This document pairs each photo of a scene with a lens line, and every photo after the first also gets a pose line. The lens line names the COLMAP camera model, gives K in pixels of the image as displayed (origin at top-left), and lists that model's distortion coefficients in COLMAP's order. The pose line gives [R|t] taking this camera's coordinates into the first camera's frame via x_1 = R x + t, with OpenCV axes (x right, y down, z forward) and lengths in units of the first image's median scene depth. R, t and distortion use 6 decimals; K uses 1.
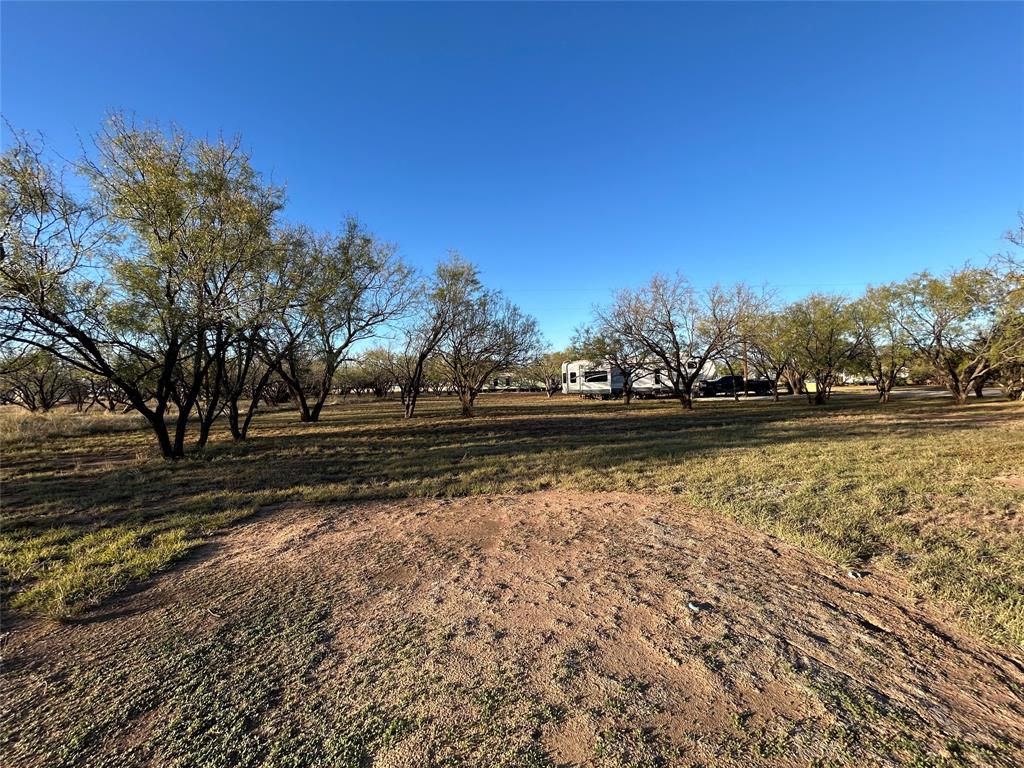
lens RADIAL K [[413.4, 0, 516.3], [0, 413.4, 384.9], [0, 0, 1]] dist [-0.000681, -0.000015]
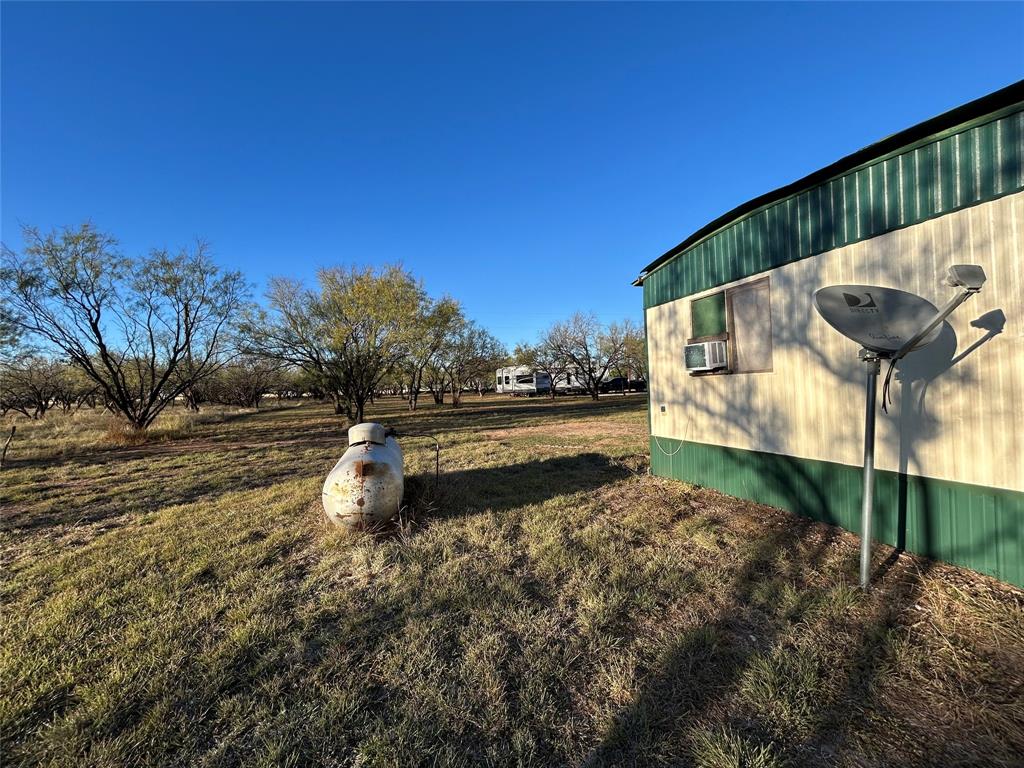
lens RADIAL K [[413.4, 0, 509.1], [0, 413.4, 382.7], [0, 0, 1]] dist [-0.000681, -0.000015]
pose [[0.973047, -0.010317, 0.230375, -0.153596], [0.012907, 0.999869, -0.009737, 0.002470], [-0.230245, 0.012448, 0.973053, -0.250391]]
